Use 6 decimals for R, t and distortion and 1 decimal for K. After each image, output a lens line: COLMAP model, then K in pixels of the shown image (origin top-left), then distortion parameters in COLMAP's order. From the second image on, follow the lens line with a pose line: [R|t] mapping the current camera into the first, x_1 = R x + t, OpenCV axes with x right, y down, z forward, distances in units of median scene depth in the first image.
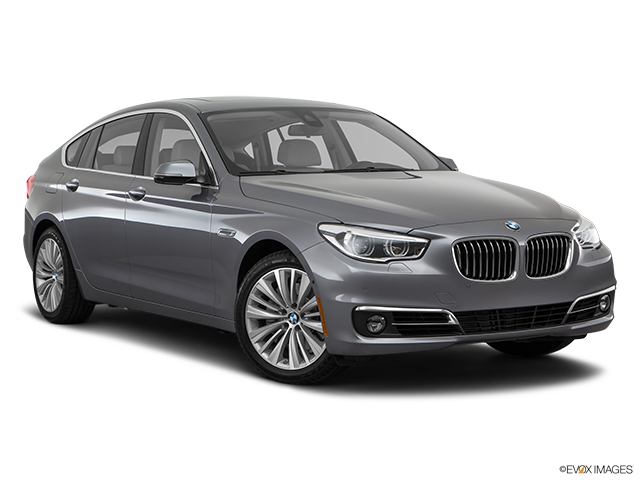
lens RADIAL K [[1212.9, 0, 317.5], [0, 1212.9, 239.7], [0, 0, 1]] dist [0.250406, 0.000000]
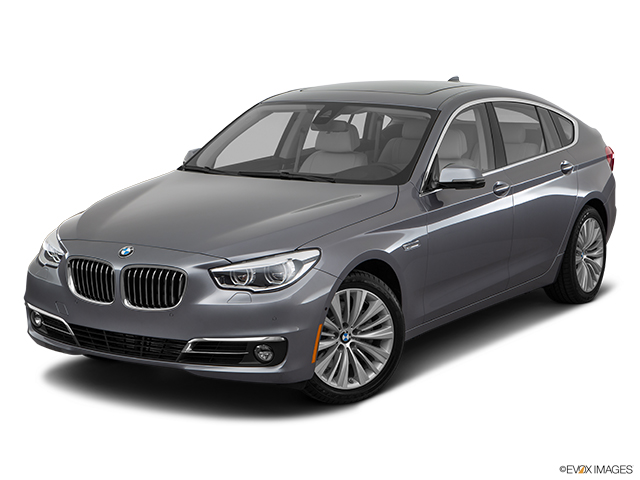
lens RADIAL K [[1212.9, 0, 320.8], [0, 1212.9, 234.1], [0, 0, 1]] dist [0.250406, 0.000000]
pose [[0.449328, 0.141154, -0.882145, 1.096439], [-0.060010, 0.989977, 0.127842, -0.161010], [0.891349, -0.004505, 0.453295, 0.678913]]
